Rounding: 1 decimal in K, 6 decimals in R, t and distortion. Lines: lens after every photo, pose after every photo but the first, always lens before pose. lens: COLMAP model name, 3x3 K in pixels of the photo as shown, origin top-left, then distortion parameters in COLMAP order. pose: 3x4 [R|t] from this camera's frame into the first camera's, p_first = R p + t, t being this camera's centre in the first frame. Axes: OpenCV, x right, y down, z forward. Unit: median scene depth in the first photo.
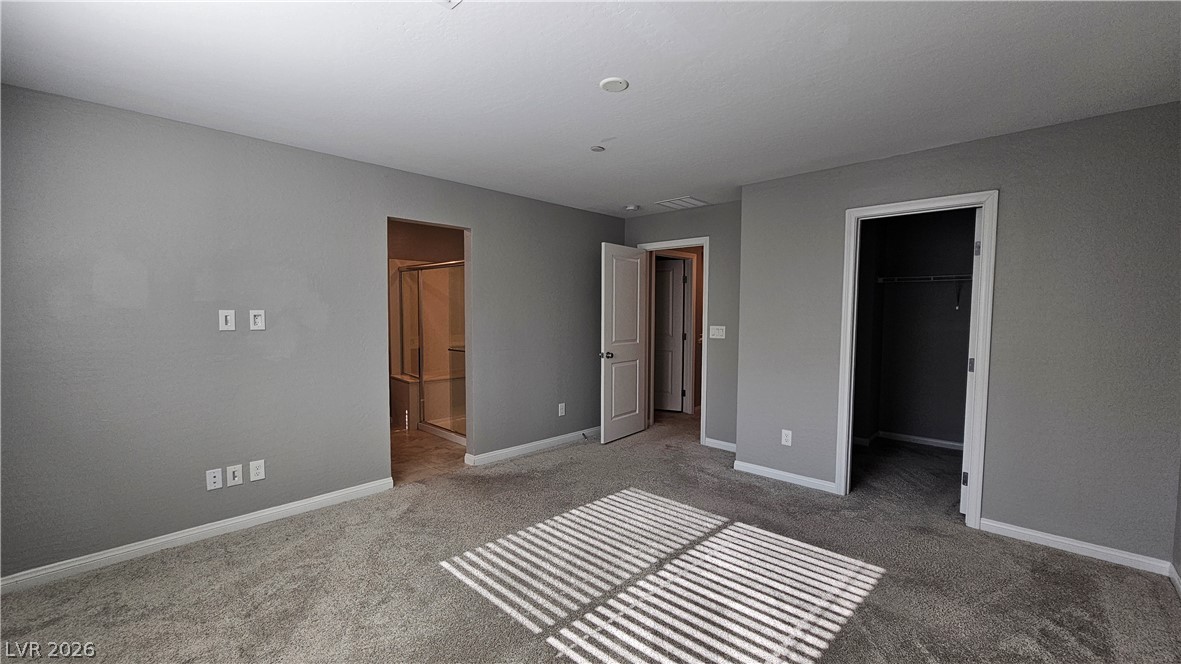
lens RADIAL K [[484.7, 0, 593.0], [0, 484.7, 338.1], [0, 0, 1]] dist [-0.000456, -0.000205]
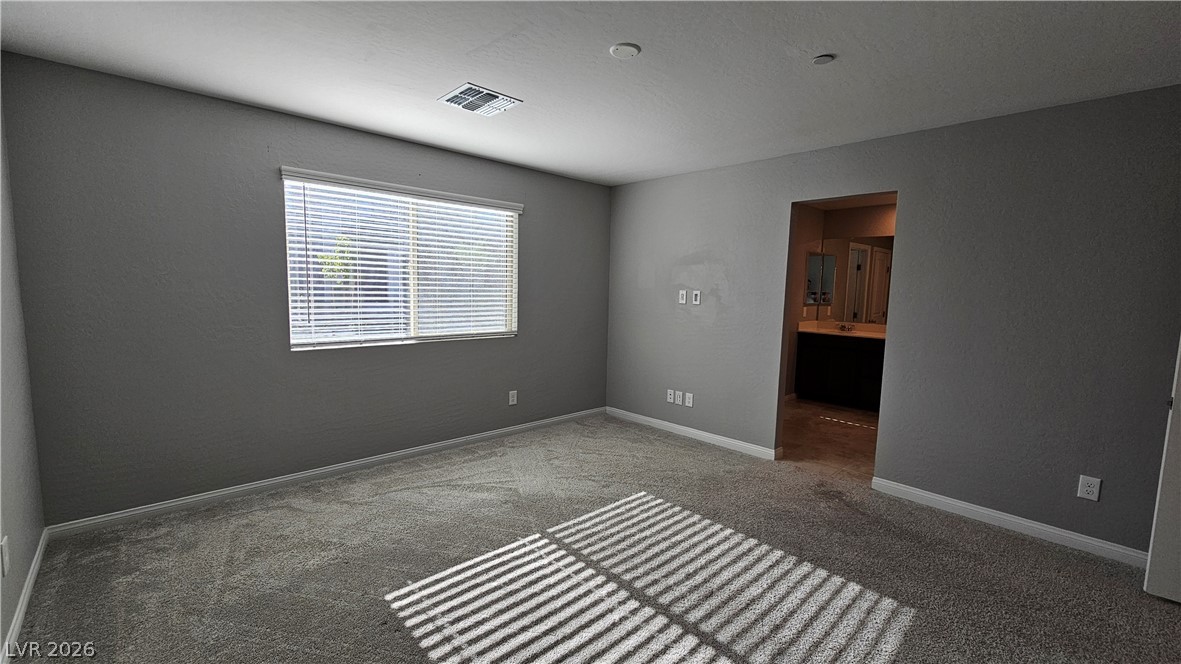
lens RADIAL K [[484.7, 0, 593.0], [0, 484.7, 338.1], [0, 0, 1]] dist [-0.000456, -0.000205]
pose [[-0.054545, 0.099178, -0.993574, 0.811922], [-0.079271, 0.991484, 0.103321, -0.044422], [0.995360, 0.084397, -0.046219, 0.808205]]
